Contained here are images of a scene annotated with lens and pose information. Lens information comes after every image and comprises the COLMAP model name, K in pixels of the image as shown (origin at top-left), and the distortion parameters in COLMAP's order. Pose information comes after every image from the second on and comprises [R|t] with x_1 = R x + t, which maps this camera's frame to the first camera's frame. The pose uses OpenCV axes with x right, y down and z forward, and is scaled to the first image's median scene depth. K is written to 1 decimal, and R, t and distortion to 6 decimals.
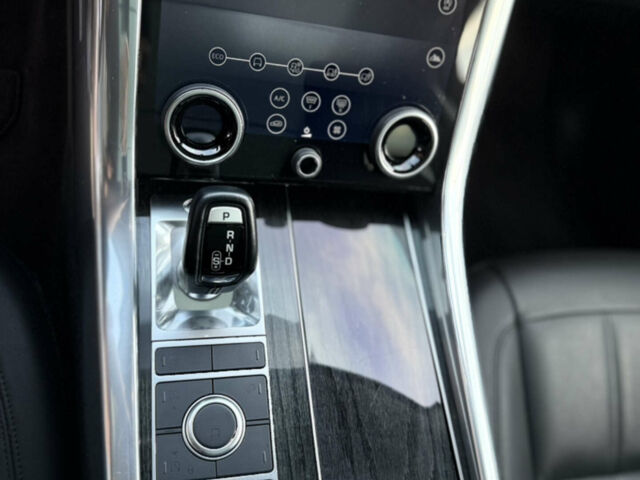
lens RADIAL K [[598.9, 0, 320.0], [0, 598.9, 240.0], [0, 0, 1]] dist [0.156101, -0.308309]
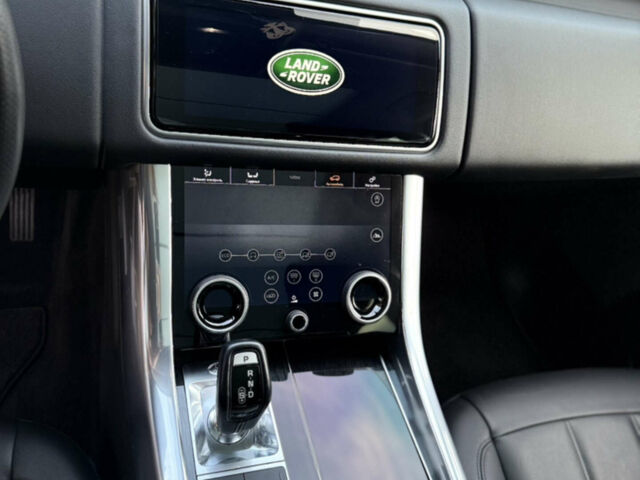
lens RADIAL K [[598.9, 0, 320.0], [0, 598.9, 240.0], [0, 0, 1]] dist [0.156101, -0.308309]
pose [[0.987121, -0.150990, 0.052862, -0.016154], [0.159976, 0.931343, -0.327120, 0.152136], [0.000159, 0.331364, 0.943503, -0.327019]]
